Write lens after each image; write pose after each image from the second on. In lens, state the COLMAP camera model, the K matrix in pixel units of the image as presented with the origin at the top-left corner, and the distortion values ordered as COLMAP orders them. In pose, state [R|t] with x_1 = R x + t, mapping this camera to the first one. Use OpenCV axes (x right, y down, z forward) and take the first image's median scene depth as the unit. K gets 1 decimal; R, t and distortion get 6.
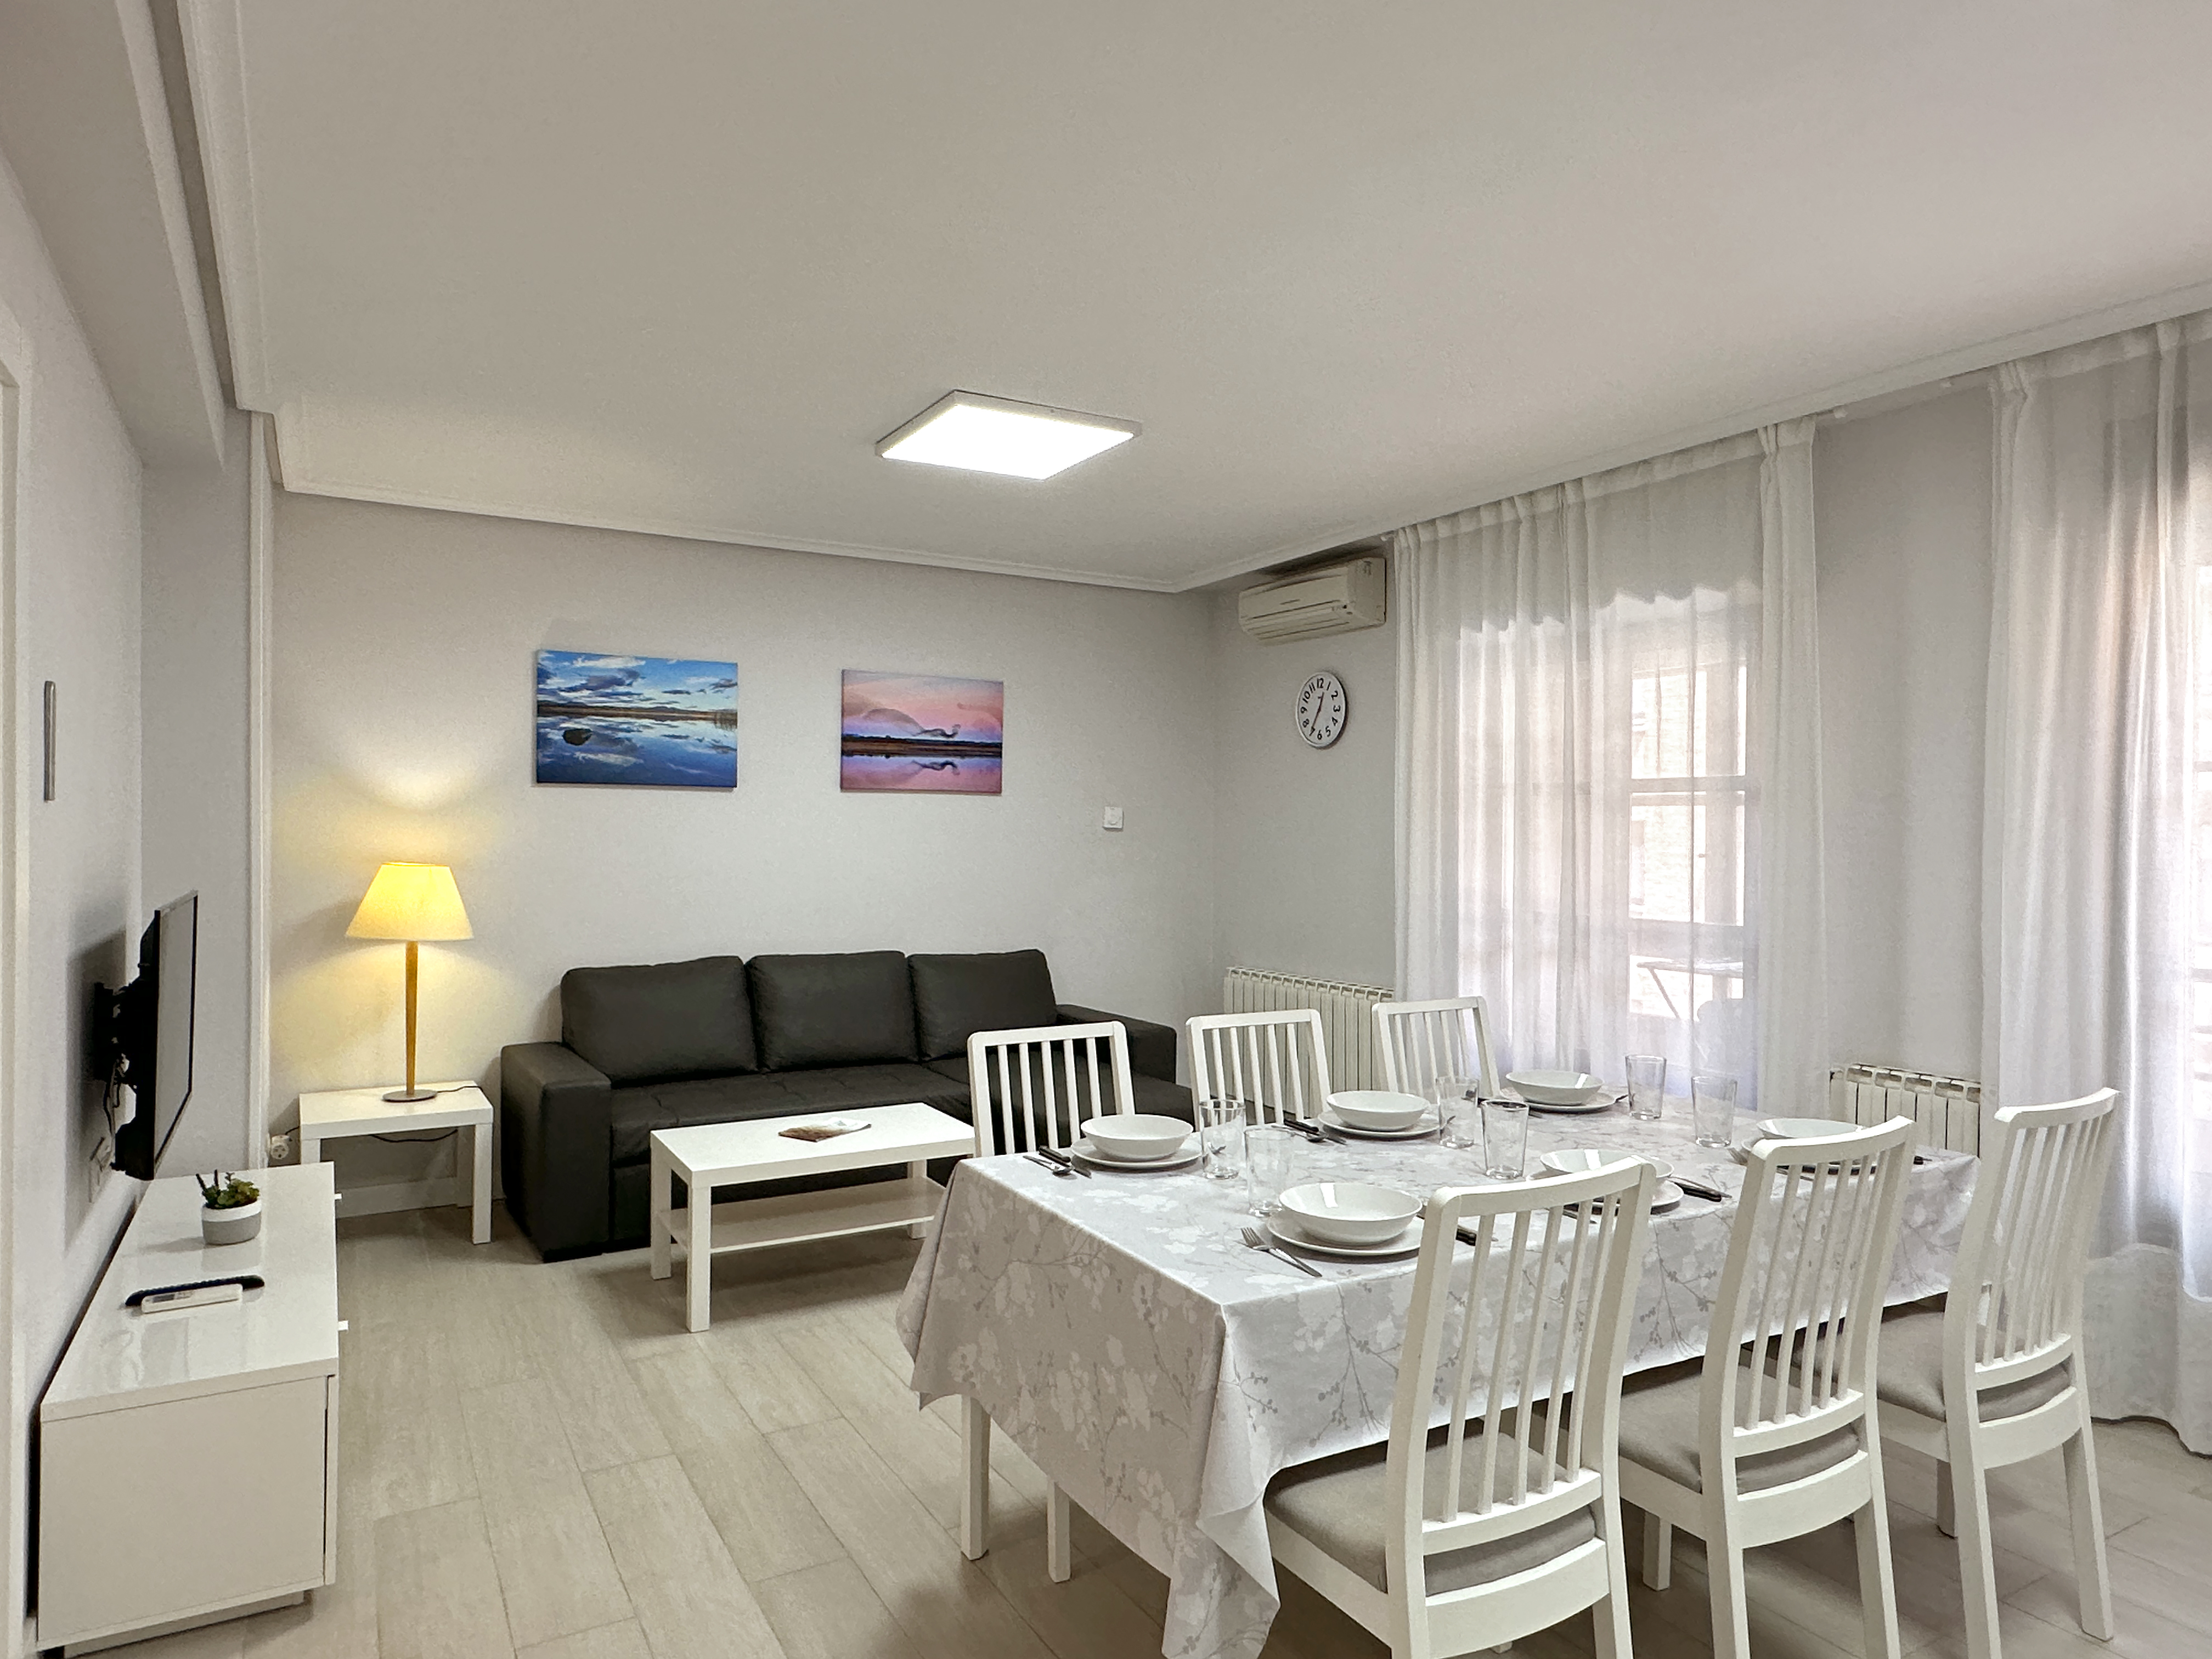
lens RADIAL K [[1320.6, 0, 1082.7], [0, 1320.6, 837.0], [0, 0, 1]] dist [0.006570, -0.005851]
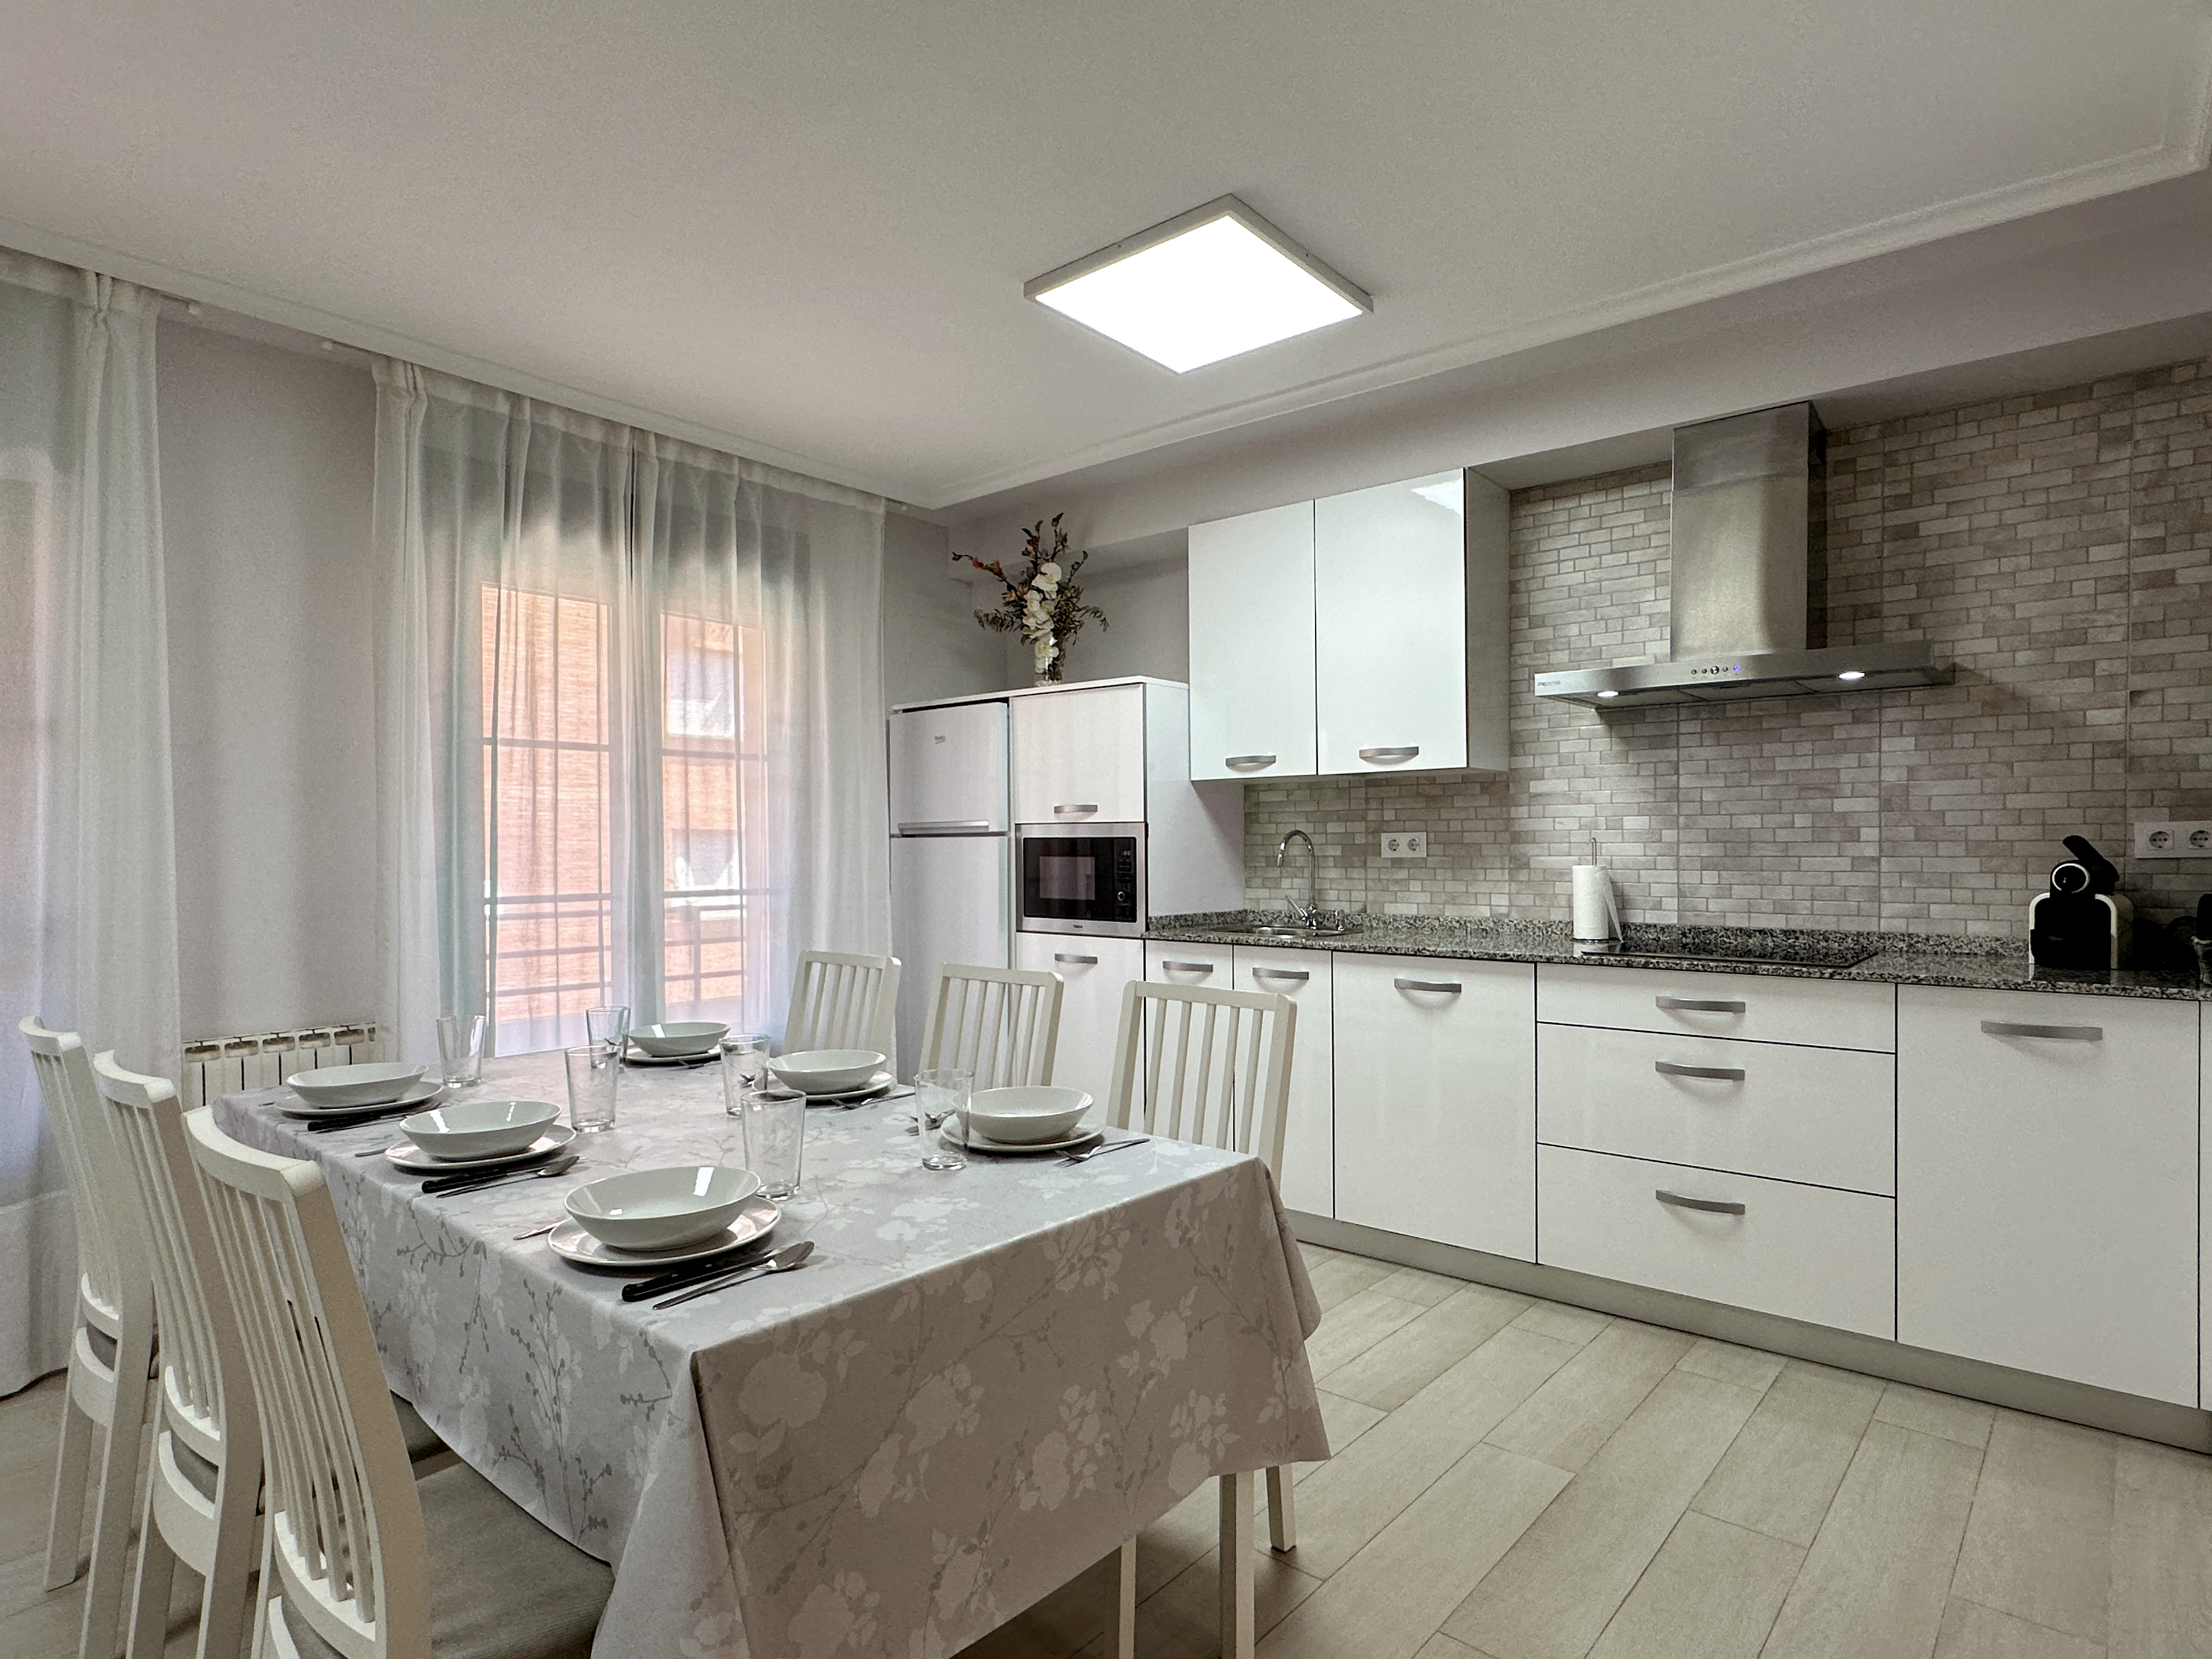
lens RADIAL K [[1182.5, 0, 1095.9], [0, 1182.5, 837.1], [0, 0, 1]] dist [0.000158, -0.001566]
pose [[-0.325315, 0.004829, 0.945593, -0.609977], [0.006446, 0.999975, -0.002890, 0.066770], [-0.945584, 0.005155, -0.325339, 1.114851]]
